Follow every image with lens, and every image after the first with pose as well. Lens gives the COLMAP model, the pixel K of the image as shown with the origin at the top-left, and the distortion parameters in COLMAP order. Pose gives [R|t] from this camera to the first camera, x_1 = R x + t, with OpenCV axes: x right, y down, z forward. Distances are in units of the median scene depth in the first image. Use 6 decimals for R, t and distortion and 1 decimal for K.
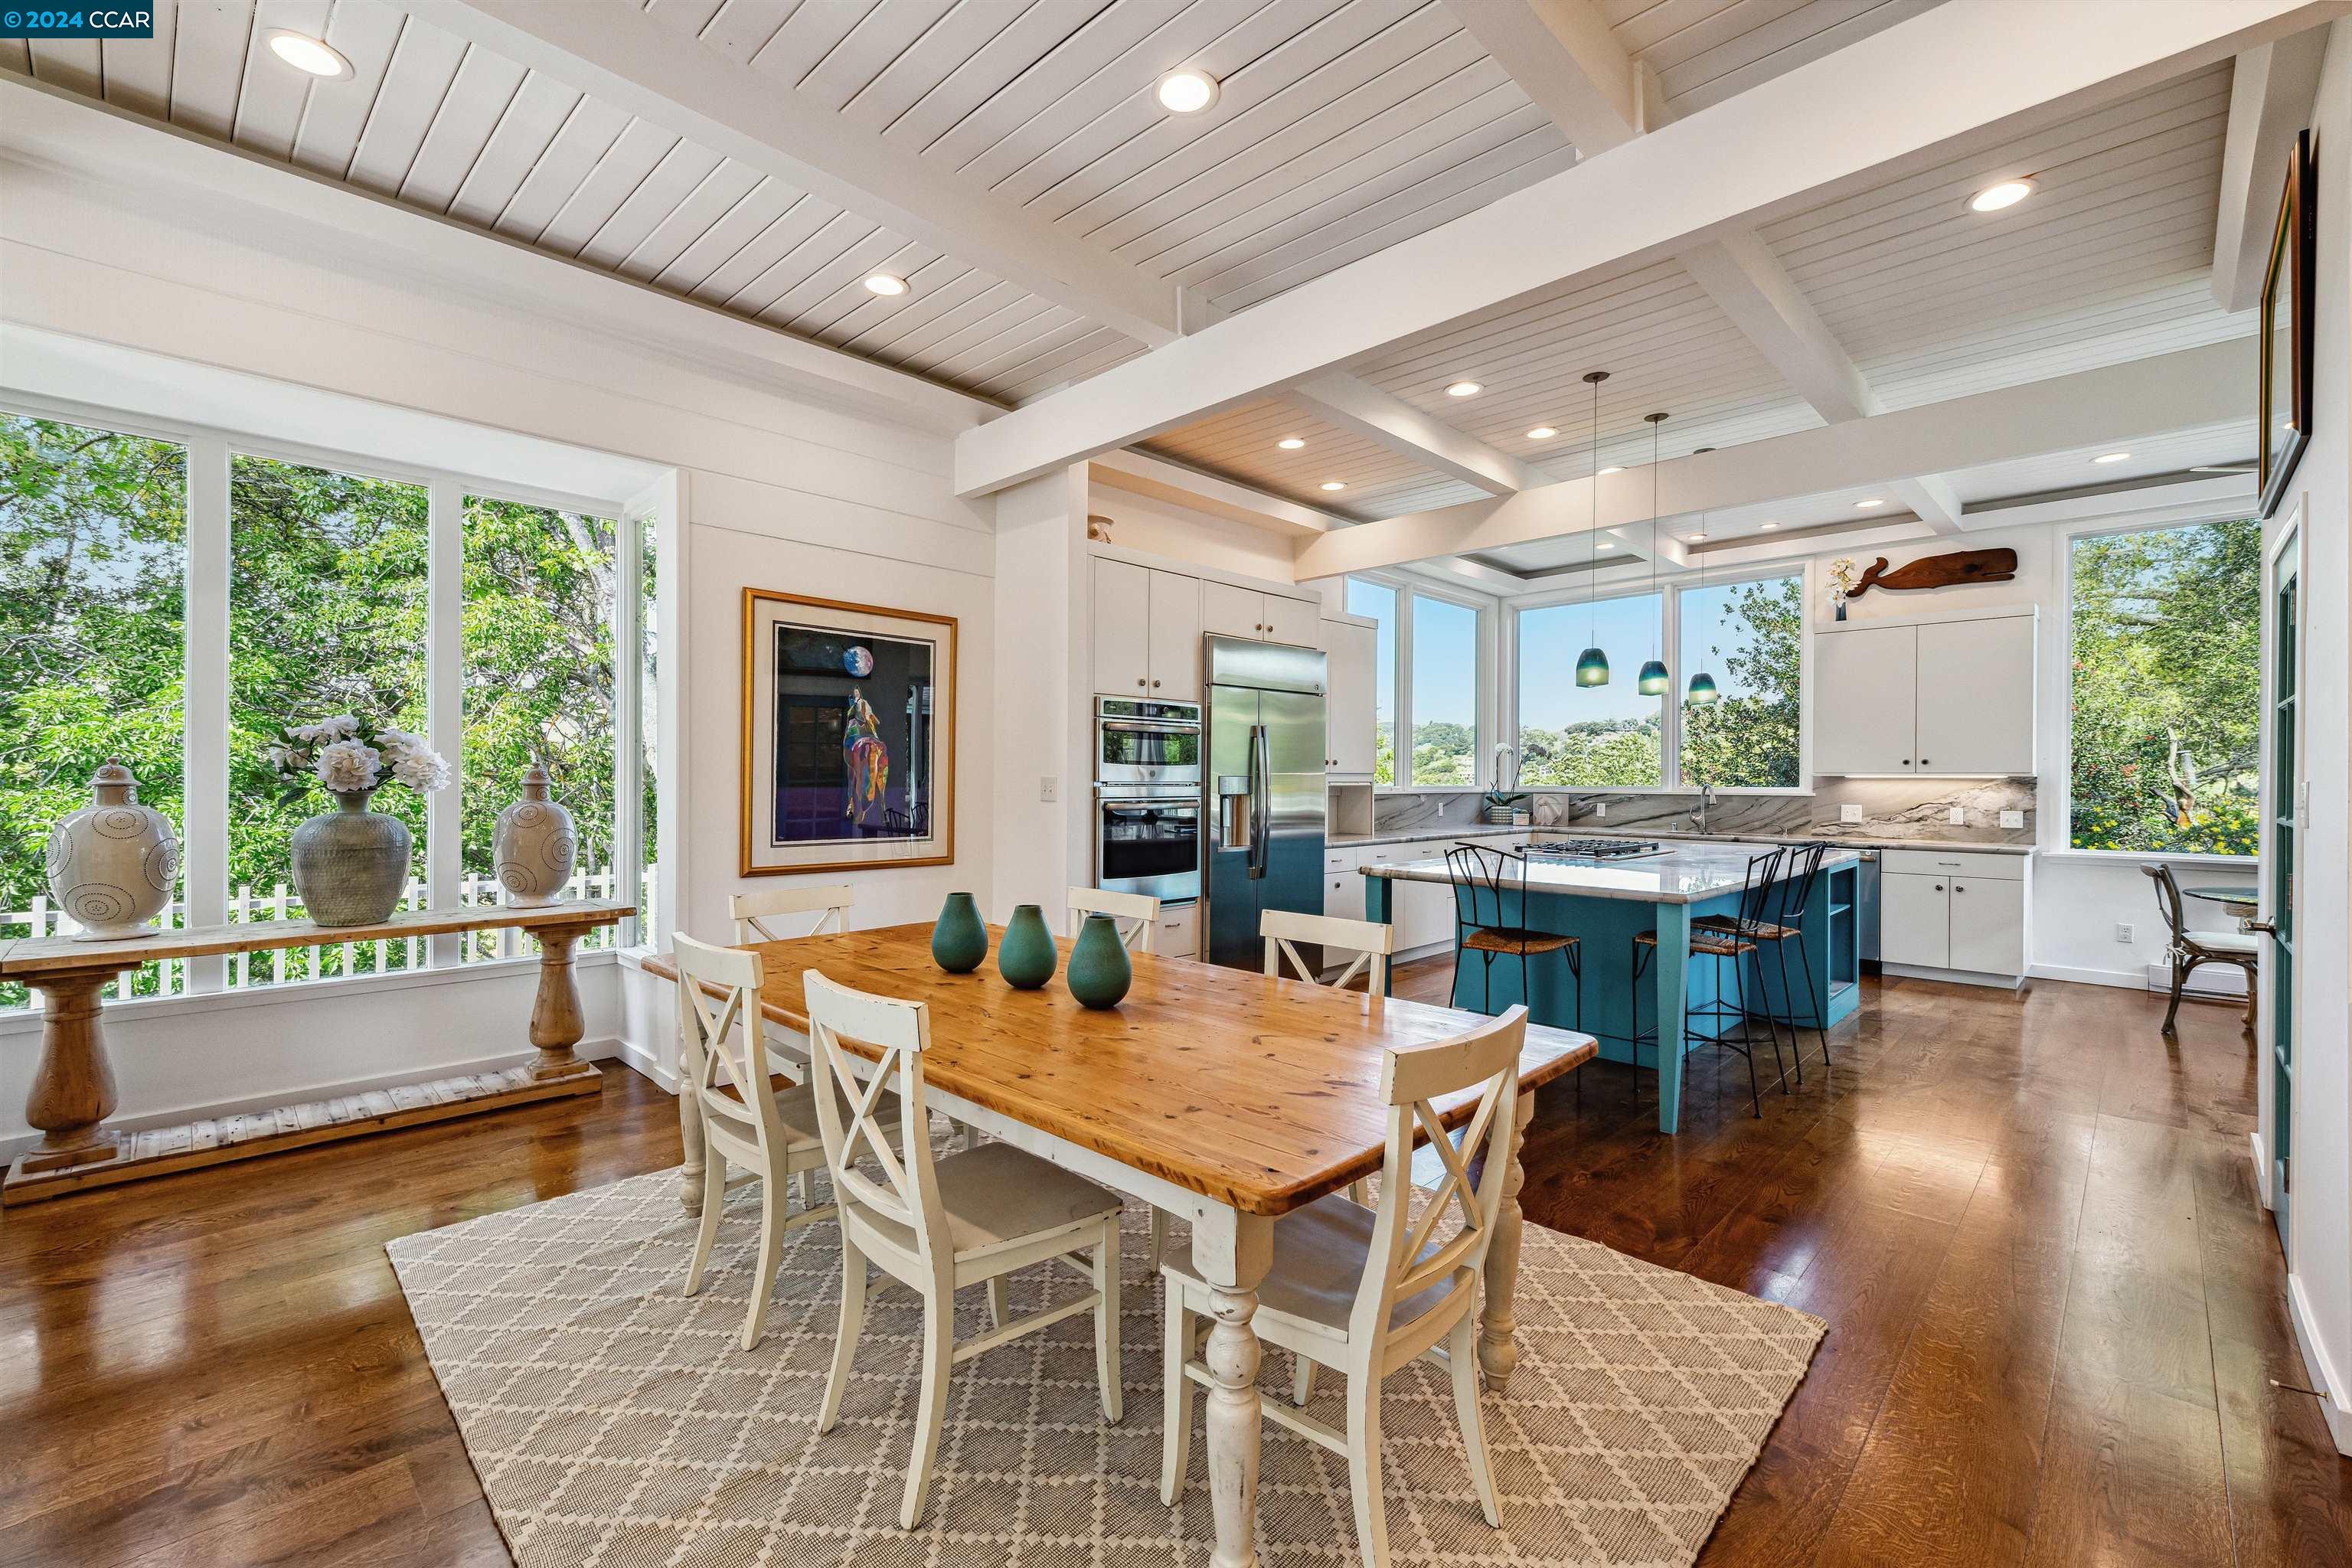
lens RADIAL K [[1058.0, 0, 1176.6], [0, 1058.0, 787.3], [0, 0, 1]] dist [0.011692, -0.002058]
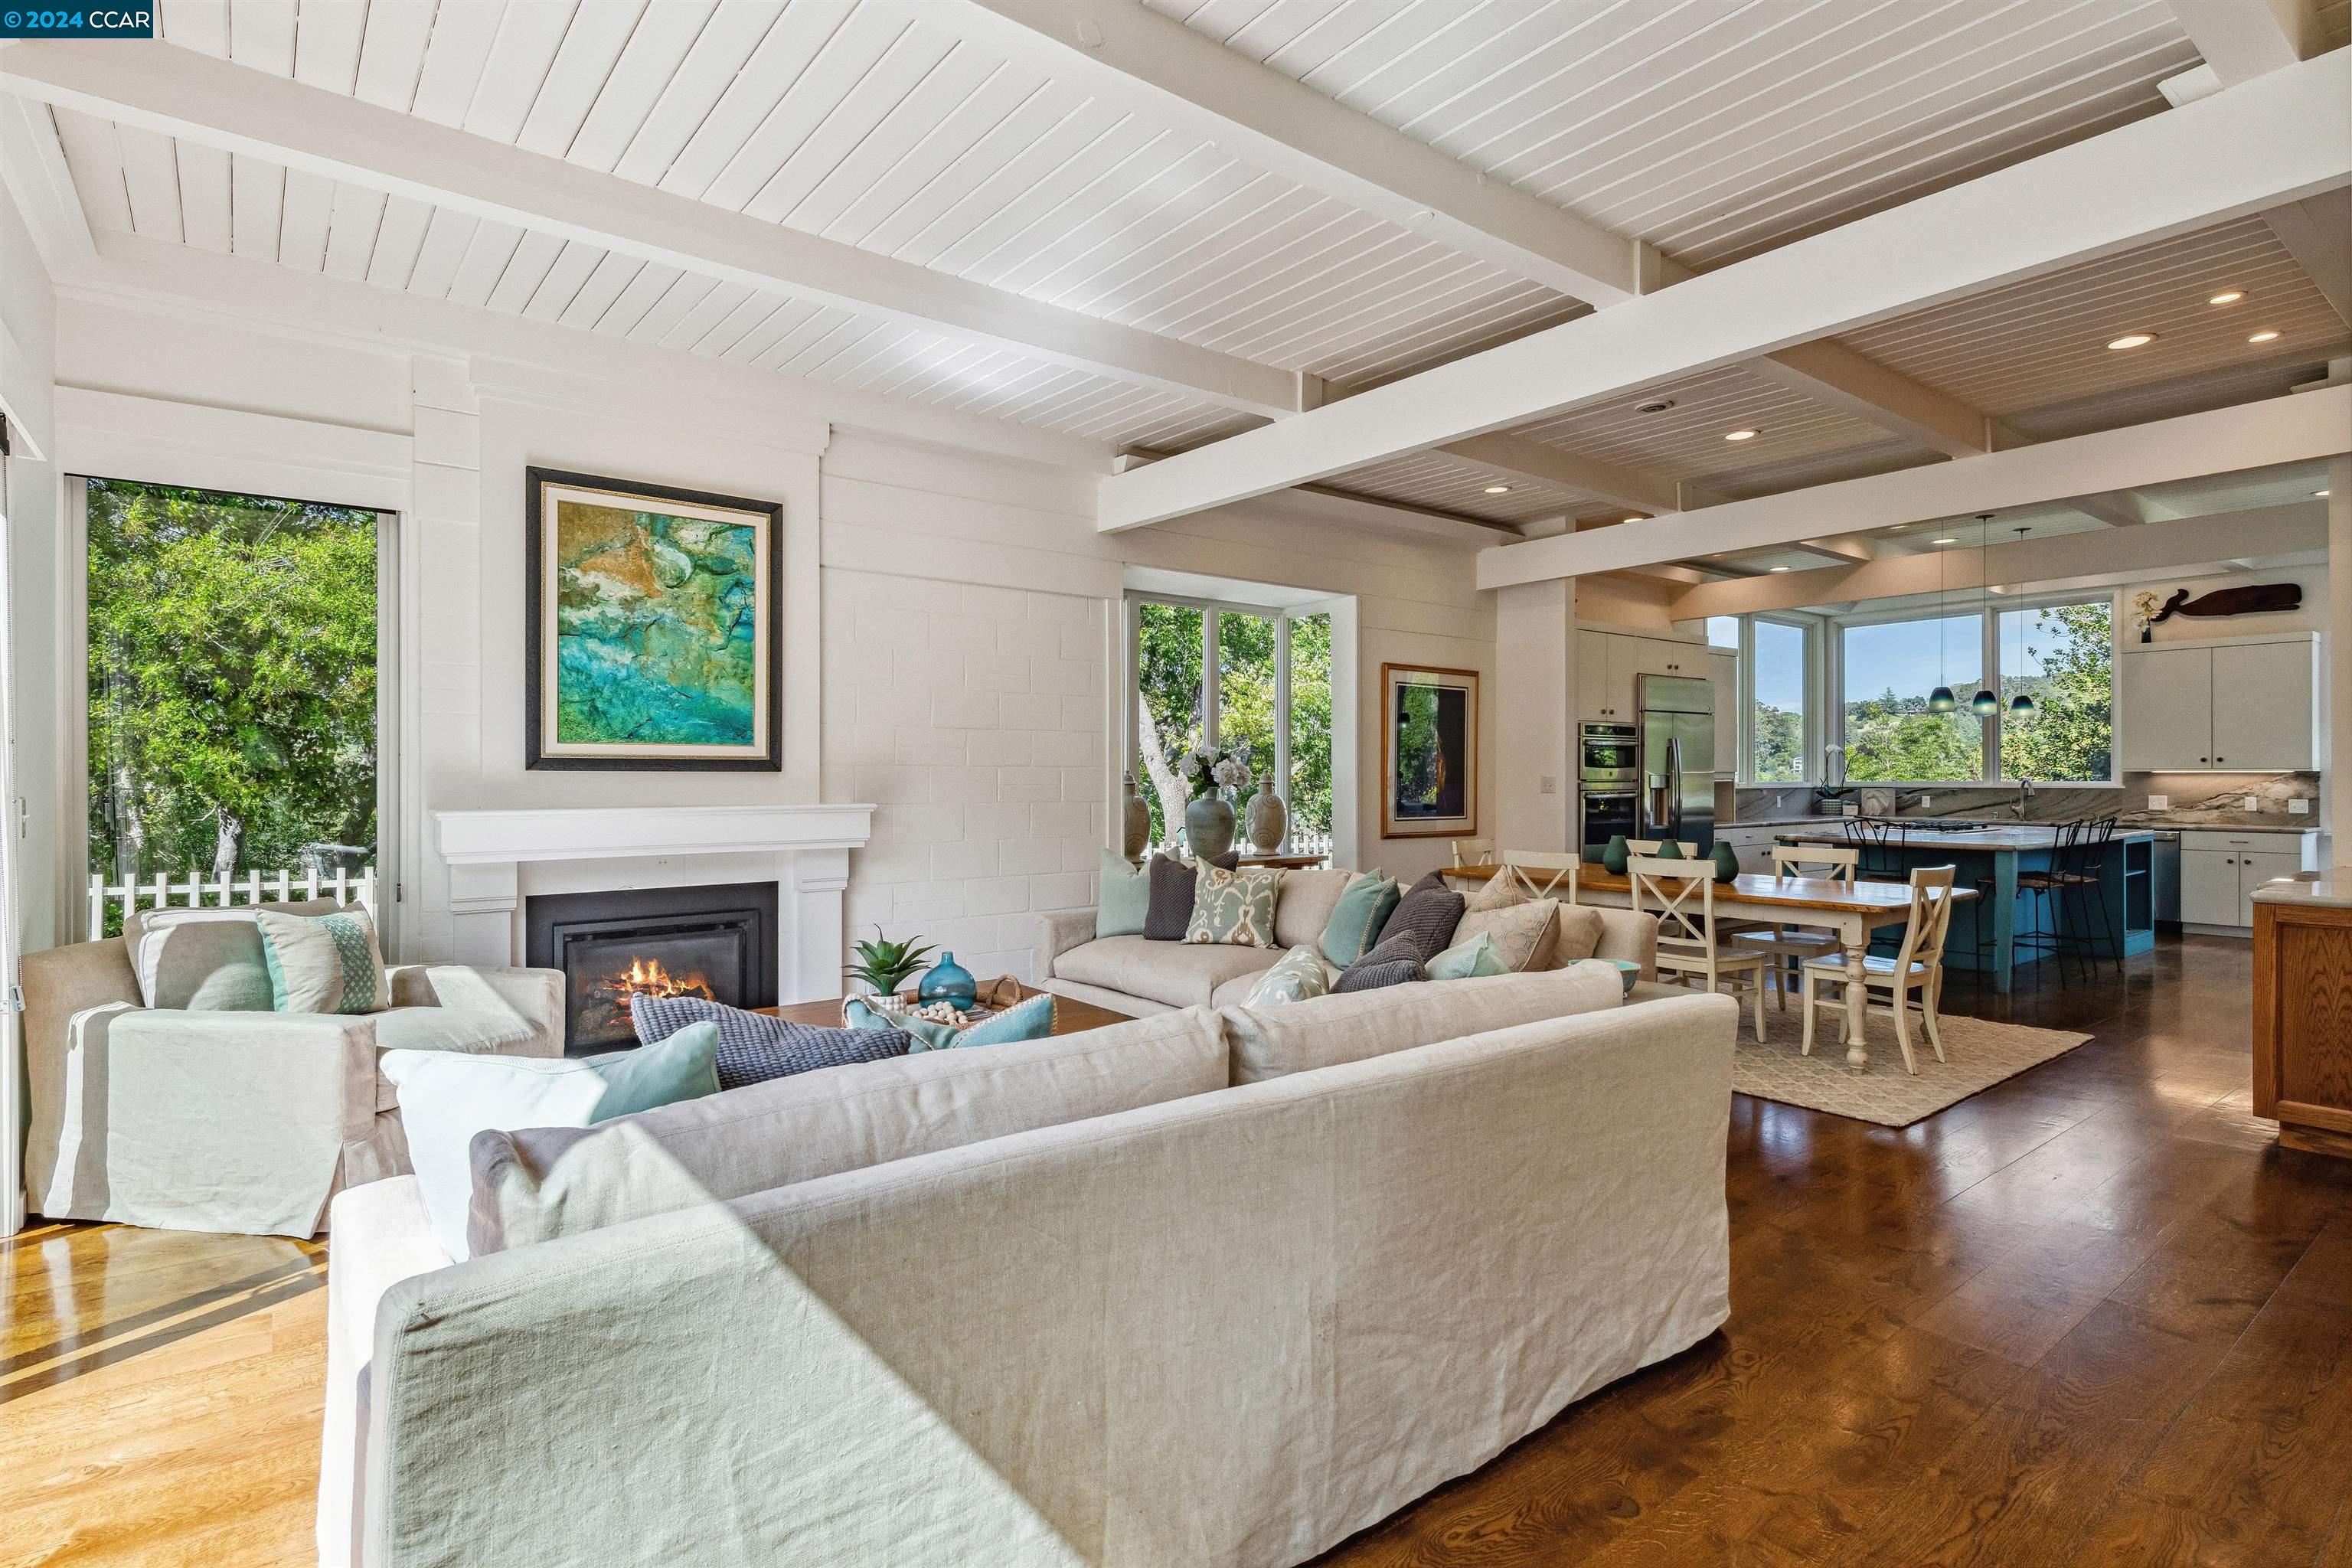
lens RADIAL K [[1228.1, 0, 1172.6], [0, 1228.1, 776.7], [0, 0, 1]] dist [0.007759, 0.001649]
pose [[0.990246, -0.005977, -0.139199, -0.295113], [0.004908, 0.999956, -0.008020, 0.000904], [0.139241, 0.007259, 0.990232, -0.582340]]
